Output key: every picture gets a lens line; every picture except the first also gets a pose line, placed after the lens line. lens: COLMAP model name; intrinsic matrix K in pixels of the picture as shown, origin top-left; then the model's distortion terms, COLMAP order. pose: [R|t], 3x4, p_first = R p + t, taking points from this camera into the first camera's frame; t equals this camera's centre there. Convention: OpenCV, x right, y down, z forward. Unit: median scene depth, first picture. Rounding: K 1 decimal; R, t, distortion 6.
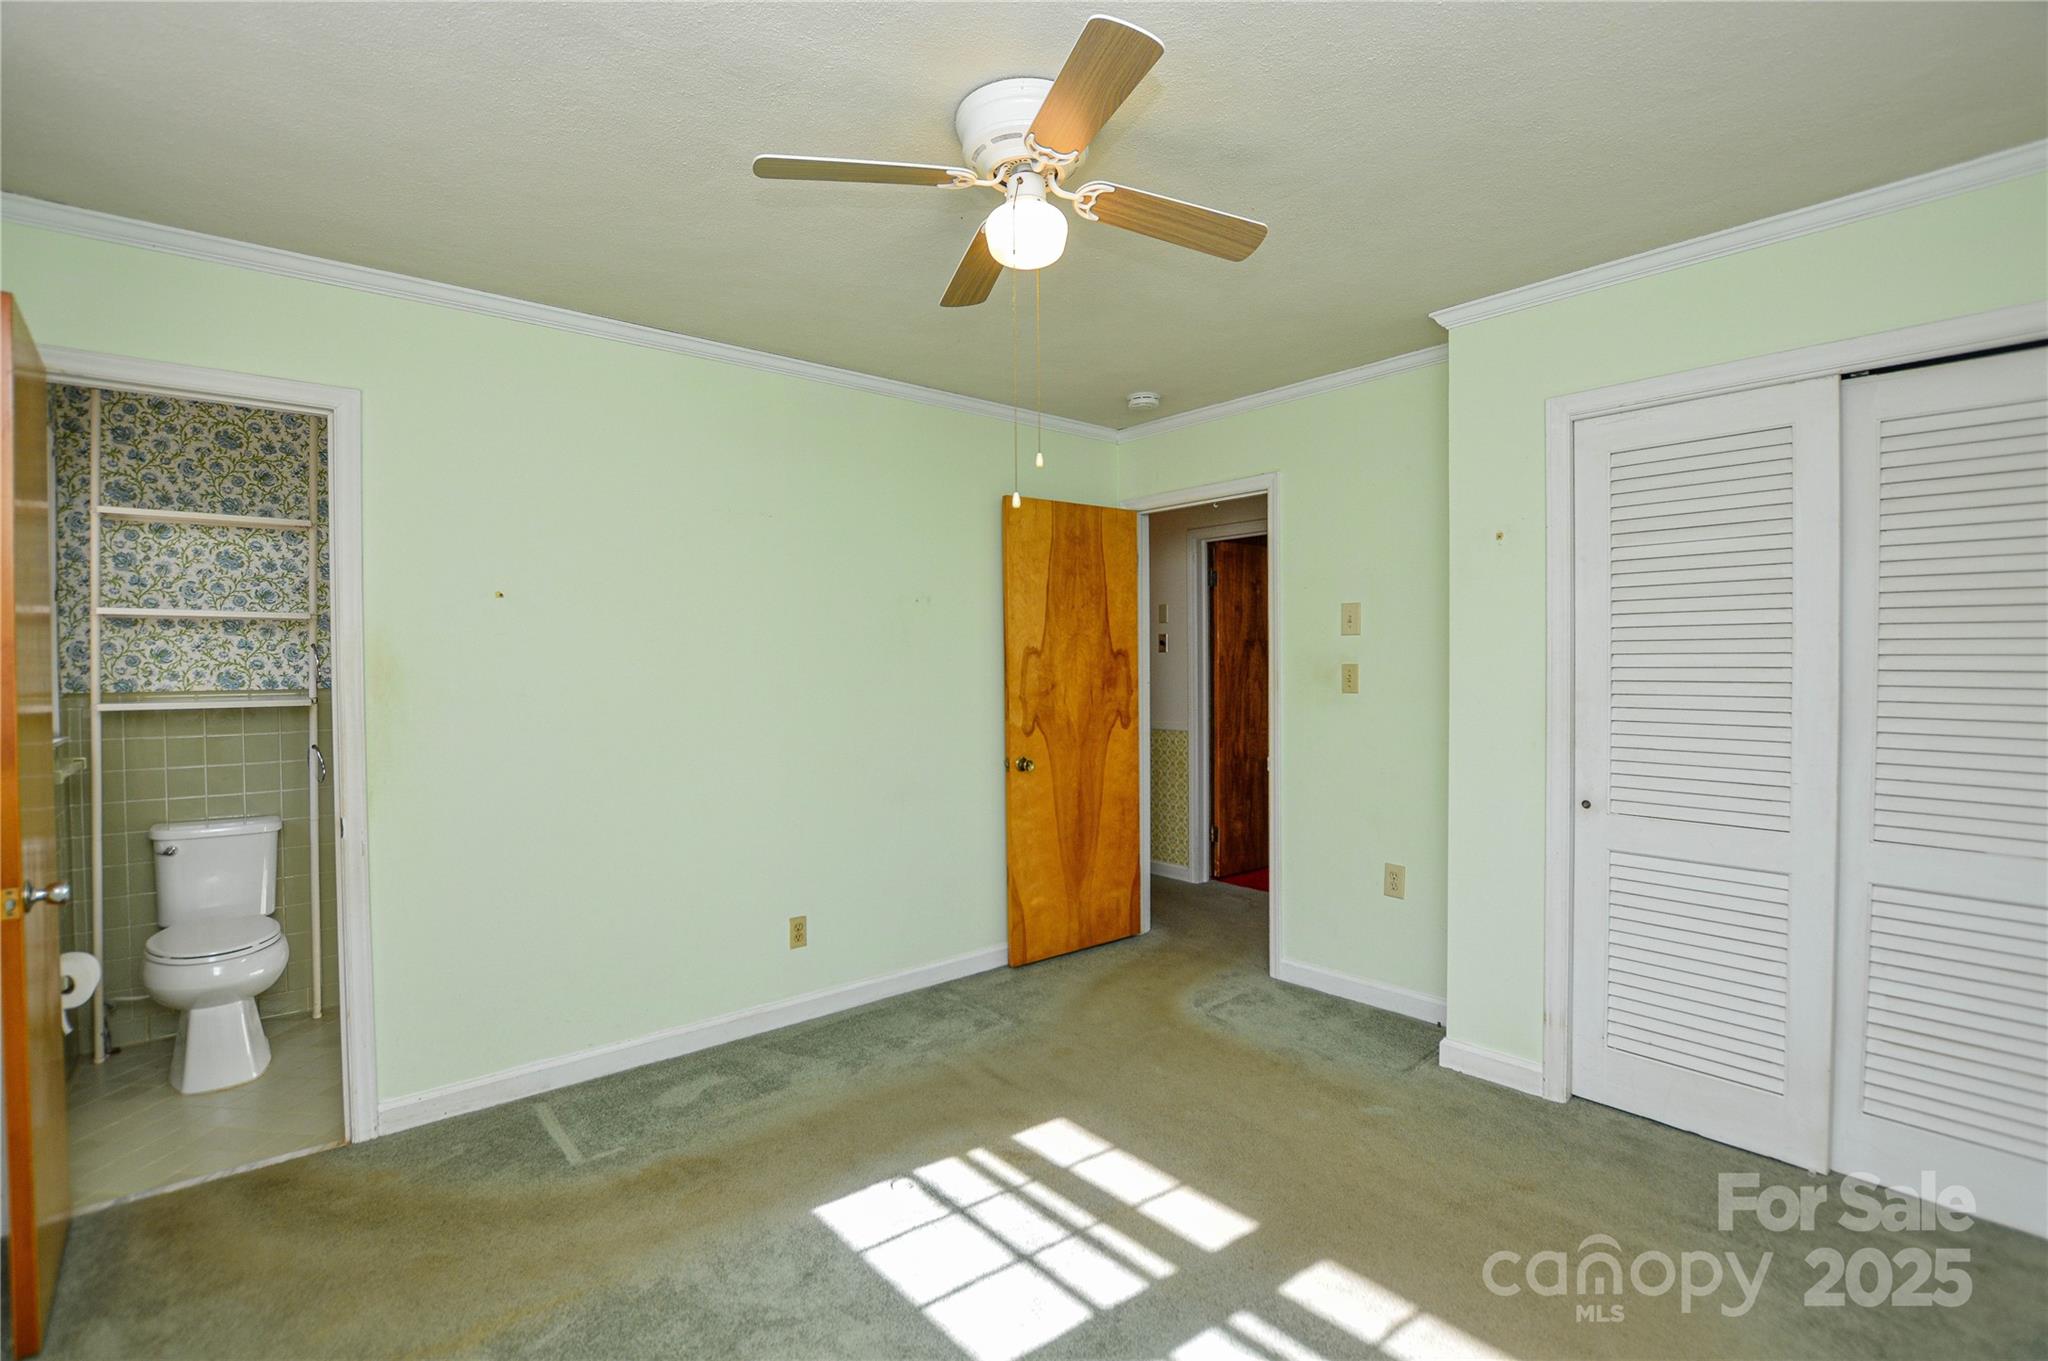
lens RADIAL K [[939.7, 0, 1024.0], [0, 939.7, 680.5], [0, 0, 1]] dist [-0.060887, 0.000451]
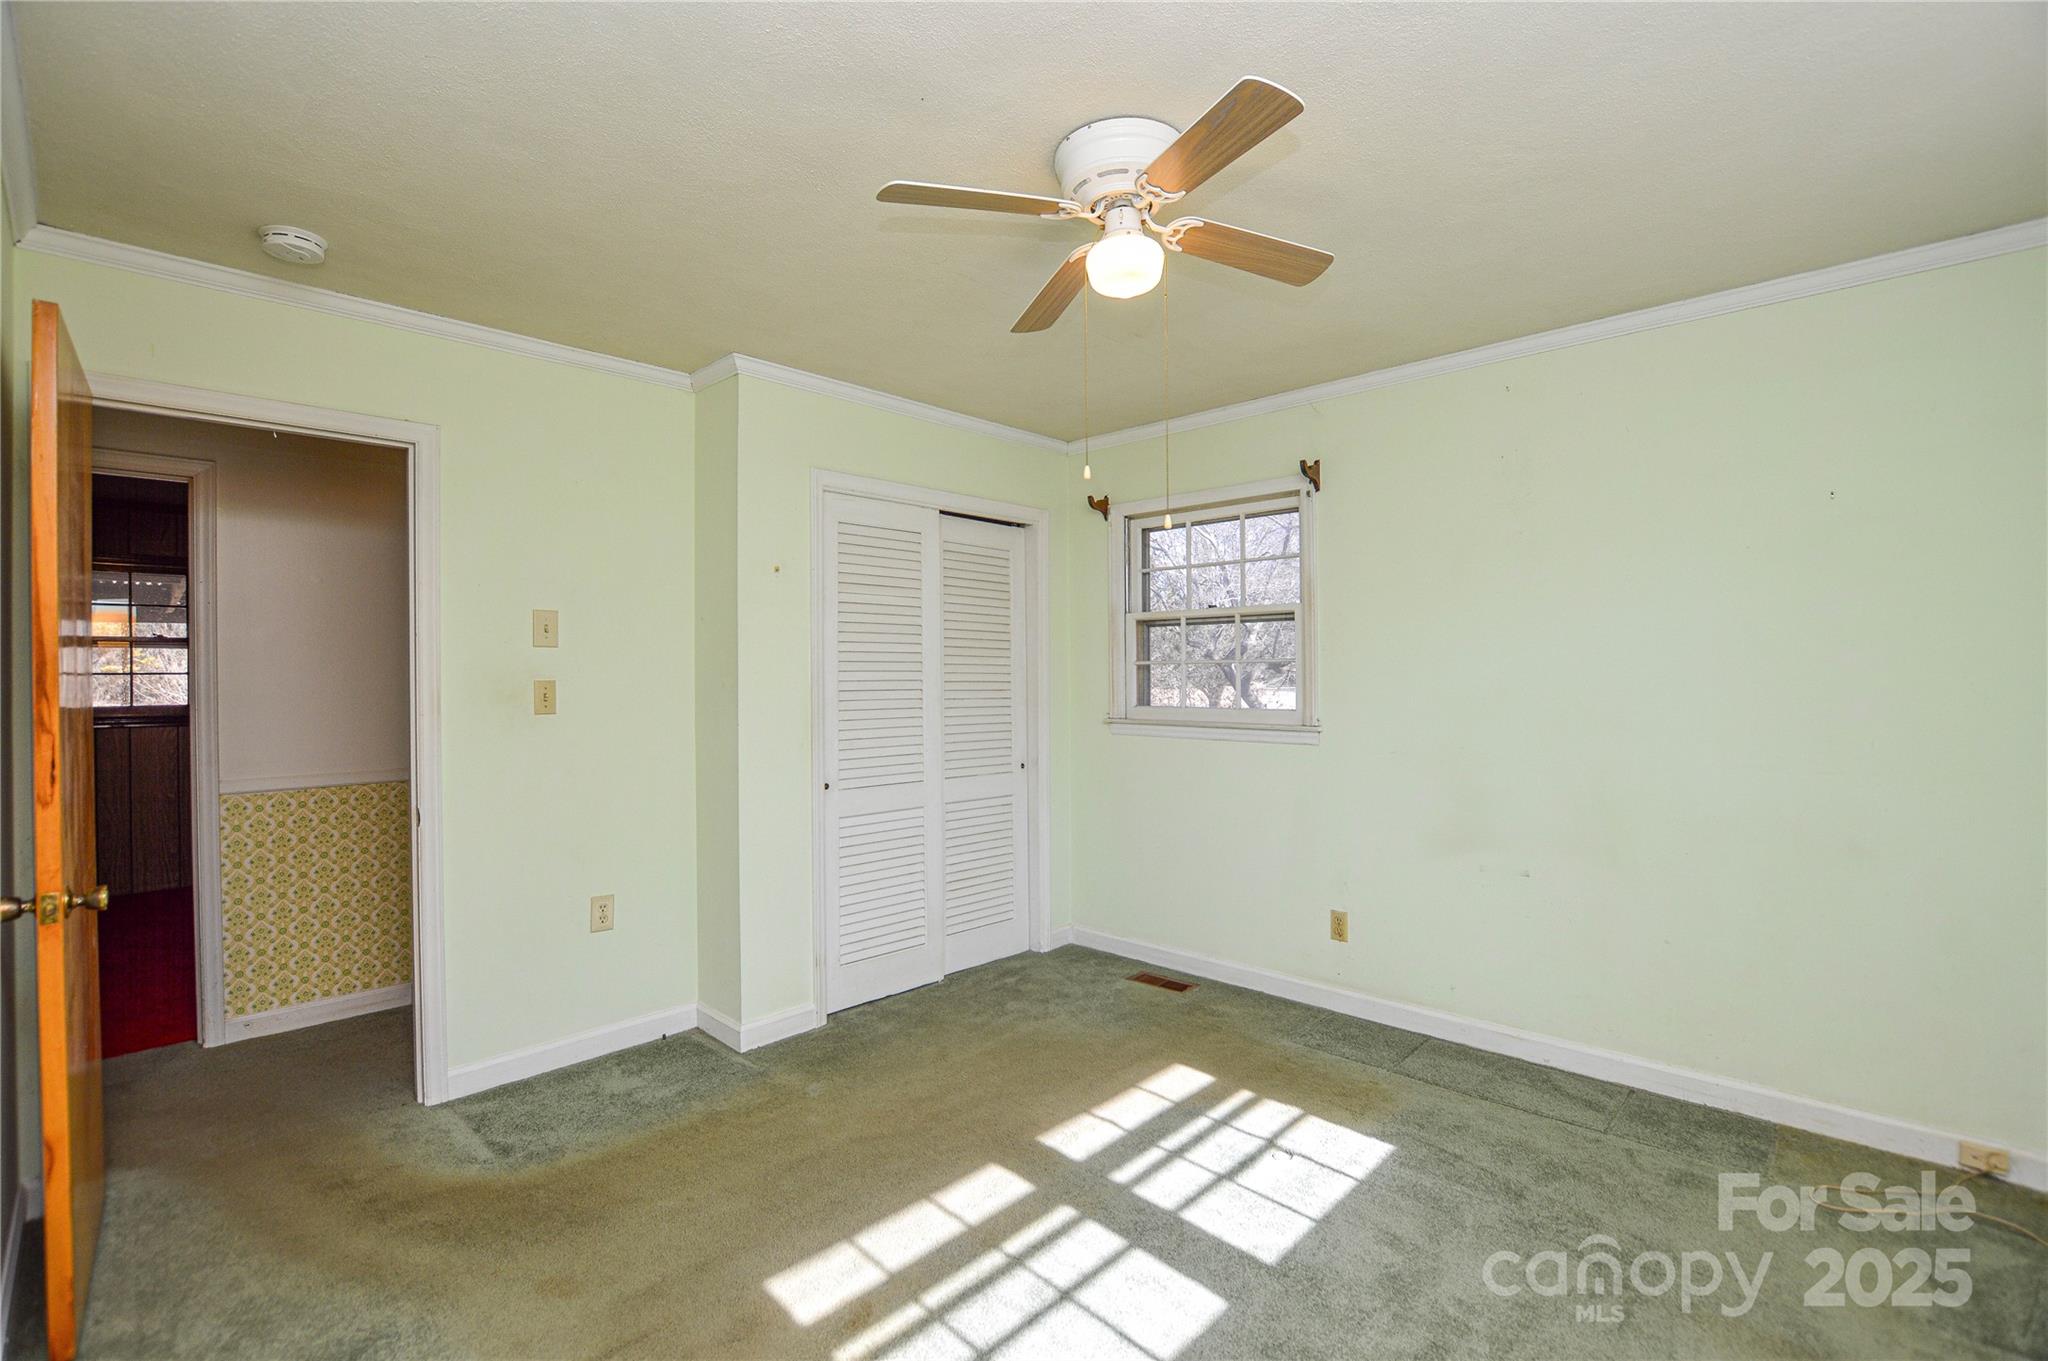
lens RADIAL K [[919.2, 0, 1028.5], [0, 919.2, 678.5], [0, 0, 1]] dist [-0.028490, 0.001843]
pose [[-0.121258, 0.008335, 0.992586, -0.873805], [0.030094, 0.999536, -0.004717, -0.003769], [-0.992165, 0.029299, -0.121453, 1.064415]]
